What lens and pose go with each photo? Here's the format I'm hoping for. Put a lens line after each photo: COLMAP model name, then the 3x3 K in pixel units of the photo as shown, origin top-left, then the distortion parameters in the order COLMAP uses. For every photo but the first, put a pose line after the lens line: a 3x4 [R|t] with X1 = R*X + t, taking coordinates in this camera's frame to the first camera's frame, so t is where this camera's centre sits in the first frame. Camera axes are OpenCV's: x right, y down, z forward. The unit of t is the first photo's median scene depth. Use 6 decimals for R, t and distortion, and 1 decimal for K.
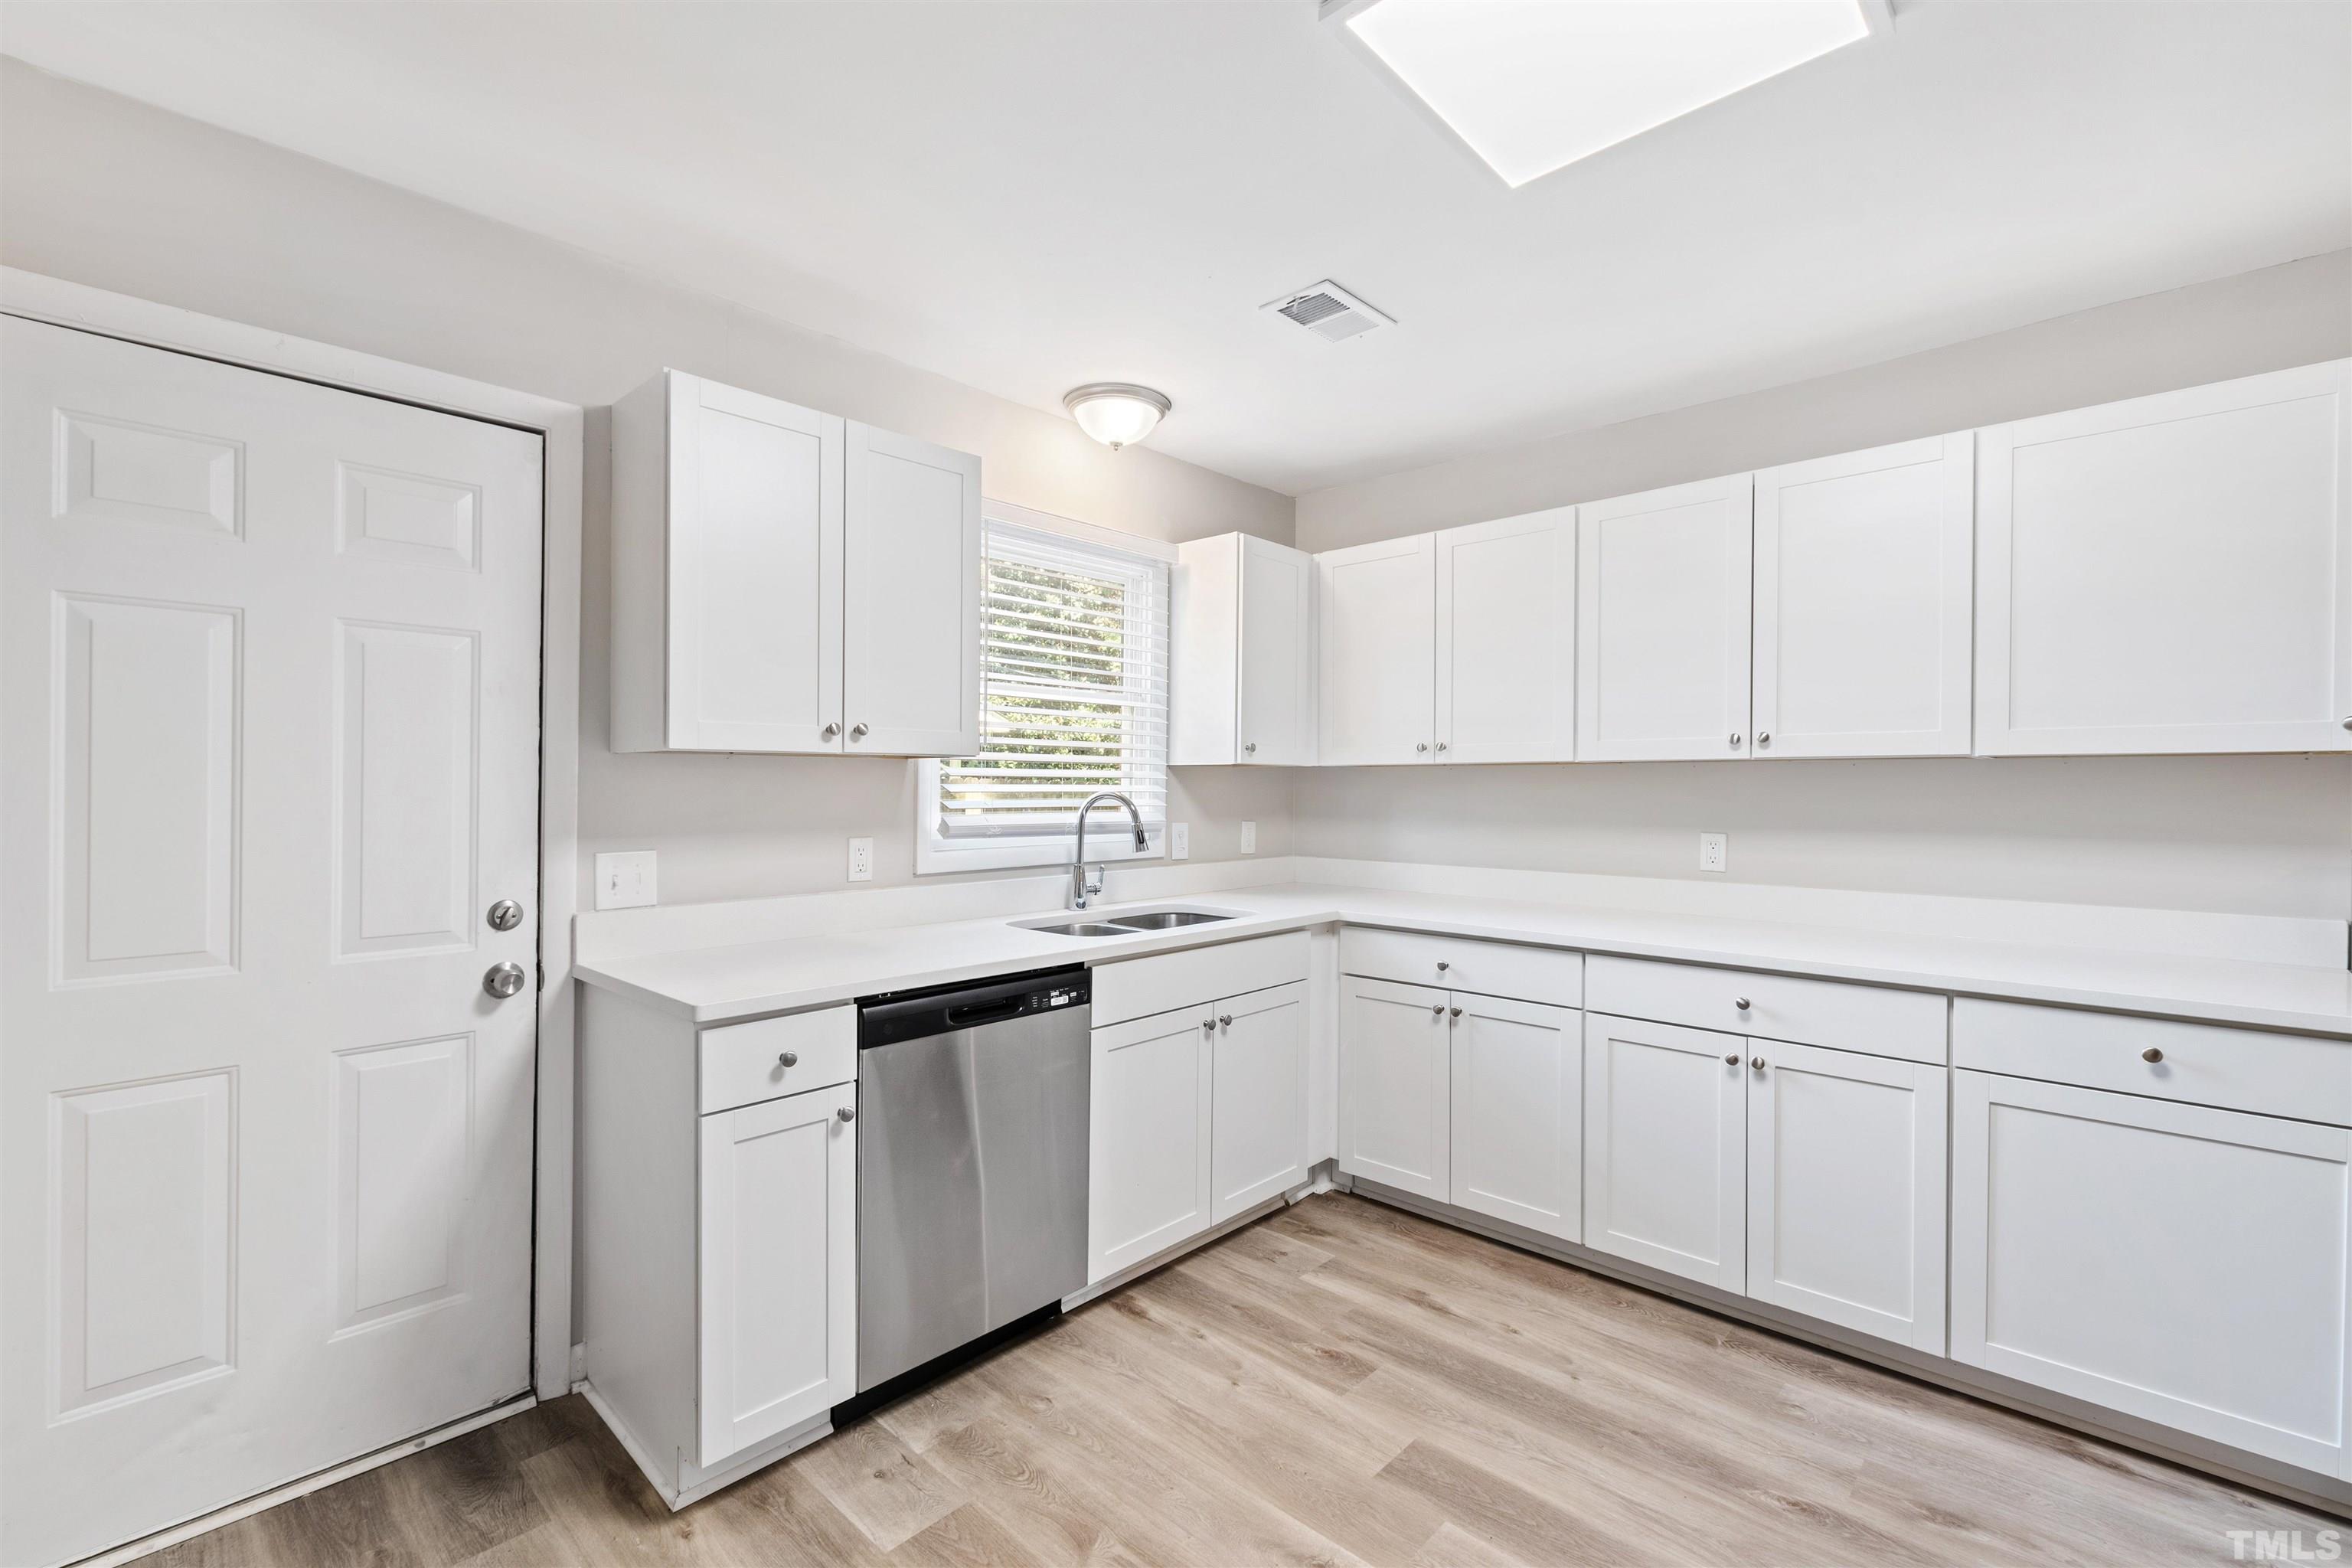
lens RADIAL K [[1028.9, 0, 1172.2], [0, 1028.9, 792.6], [0, 0, 1]] dist [0.002069, -0.003238]
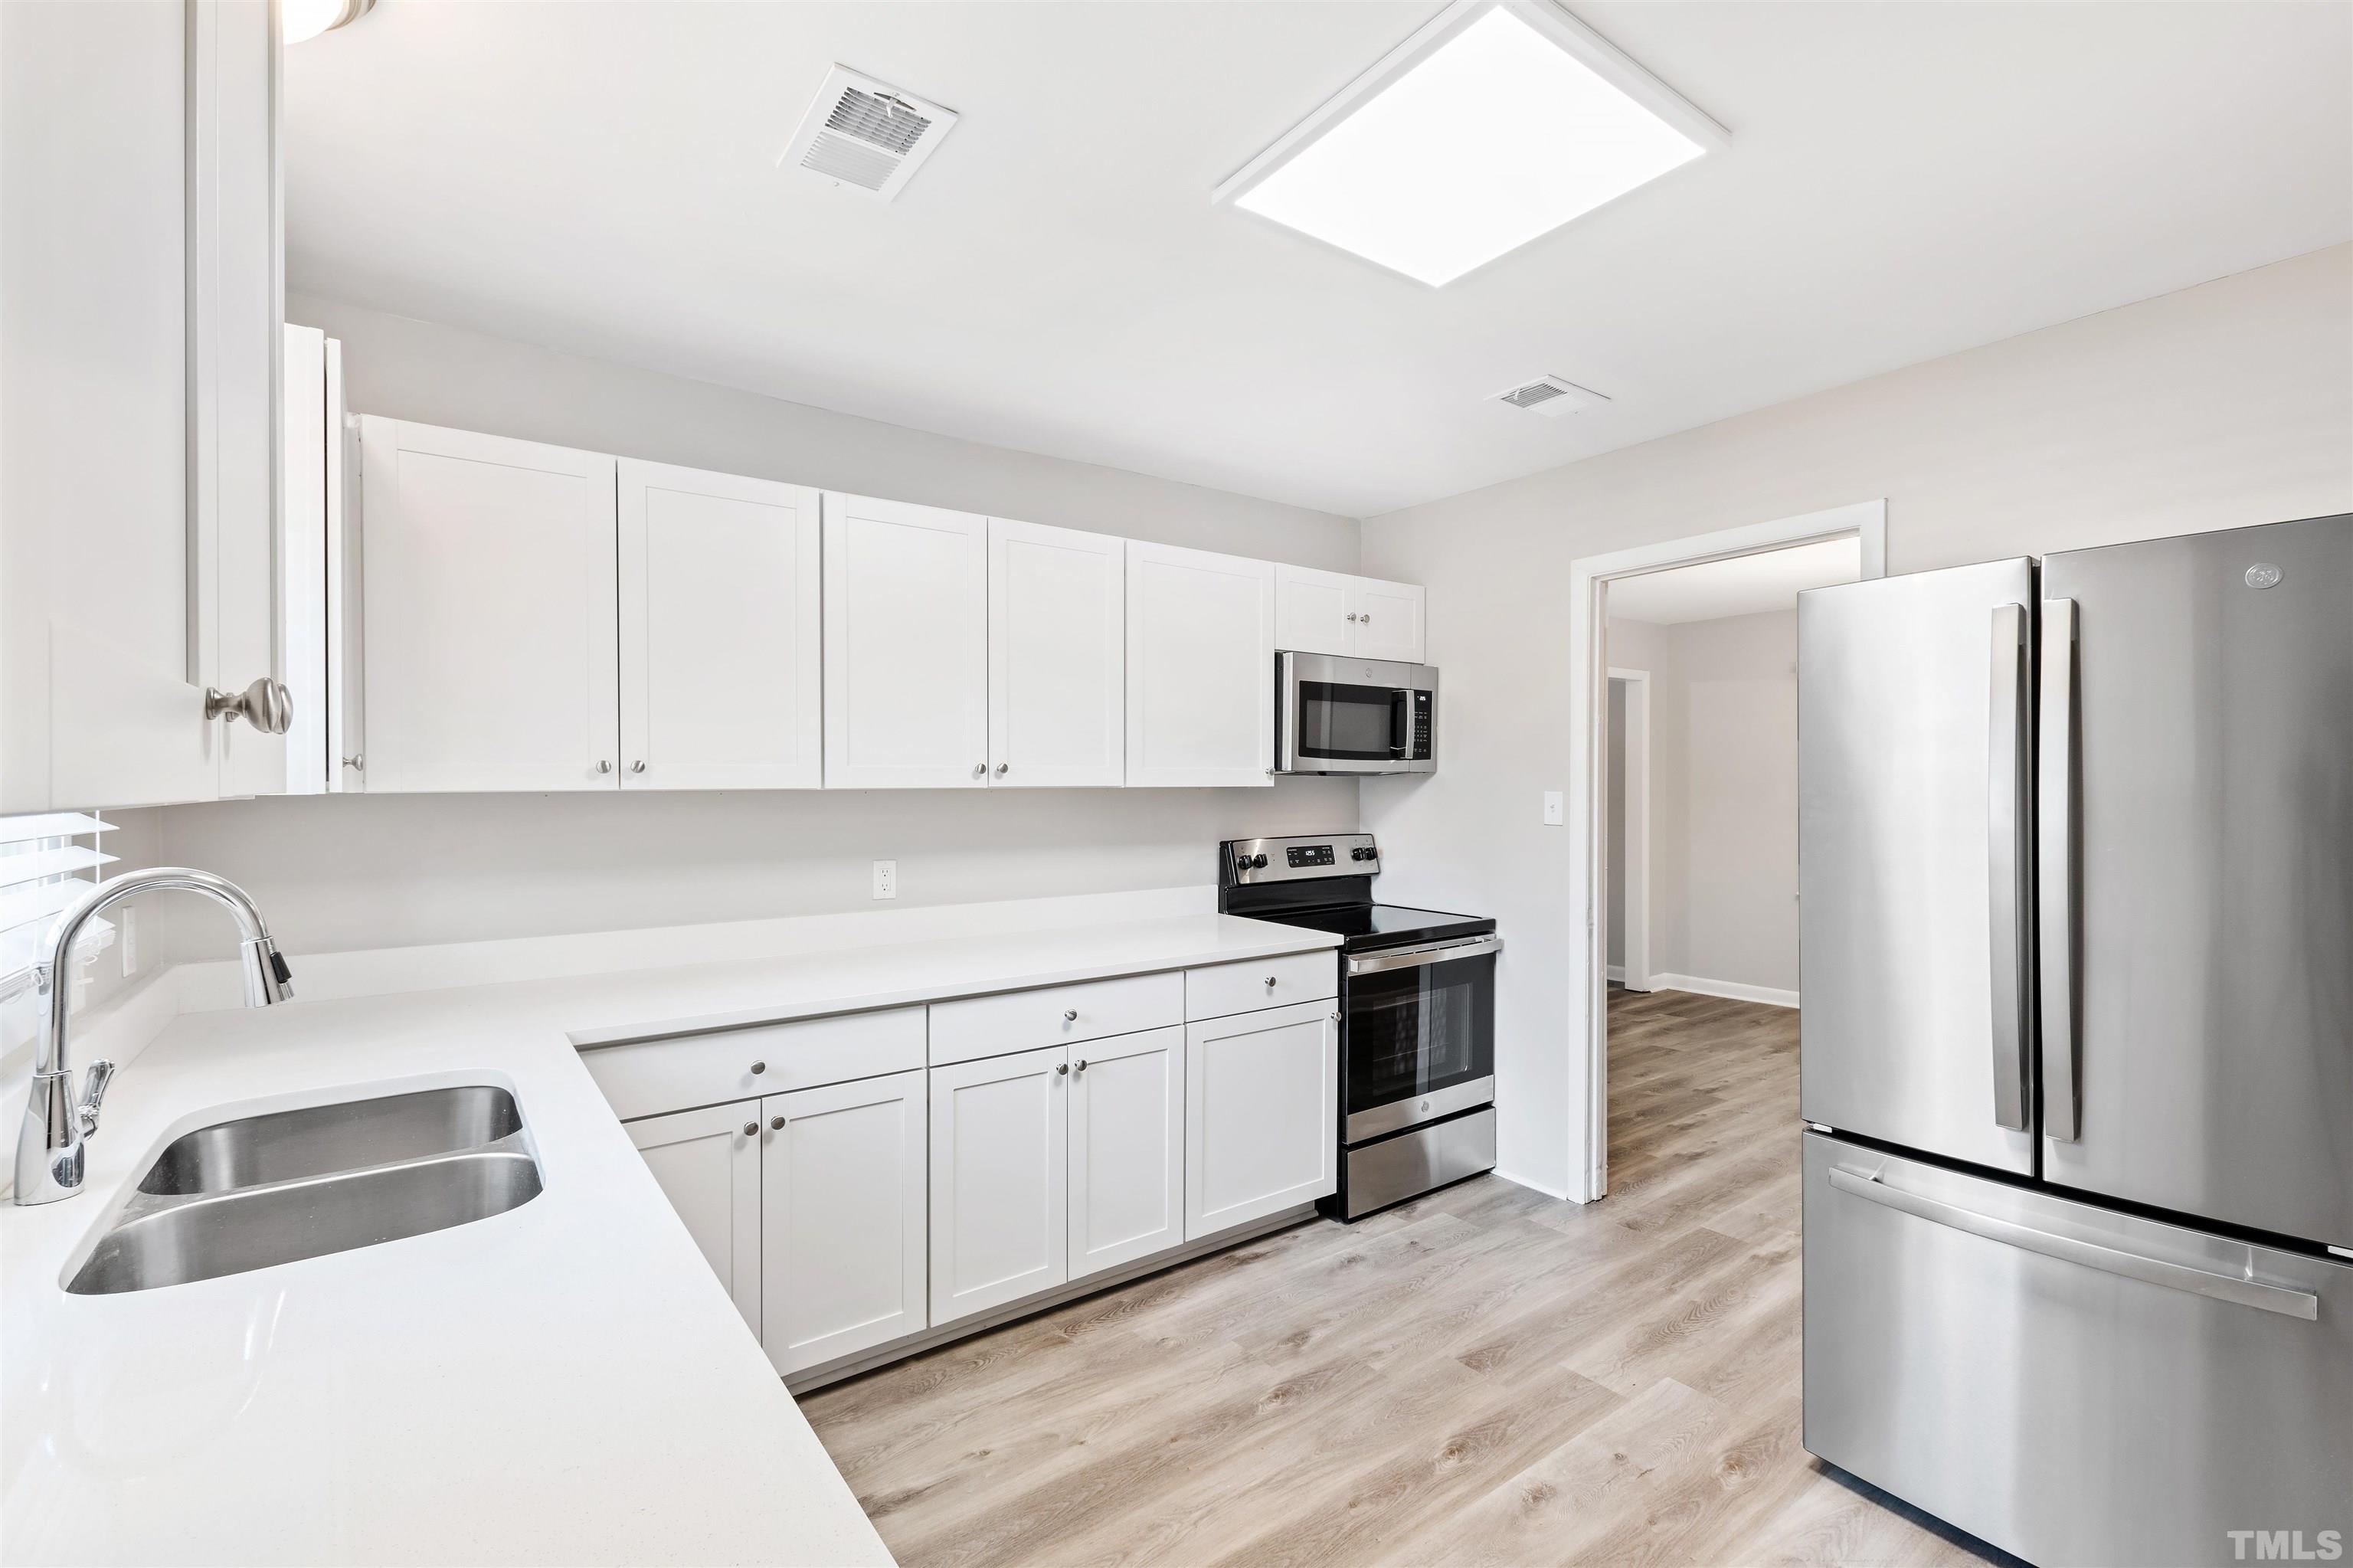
lens RADIAL K [[1012.7, 0, 1172.0], [0, 1012.7, 788.9], [0, 0, 1]] dist [0.002252, -0.000204]
pose [[0.184655, -0.005678, 0.982787, -0.484204], [0.010647, 0.999936, 0.003776, -0.038086], [-0.982746, 0.009767, 0.184703, 0.695973]]
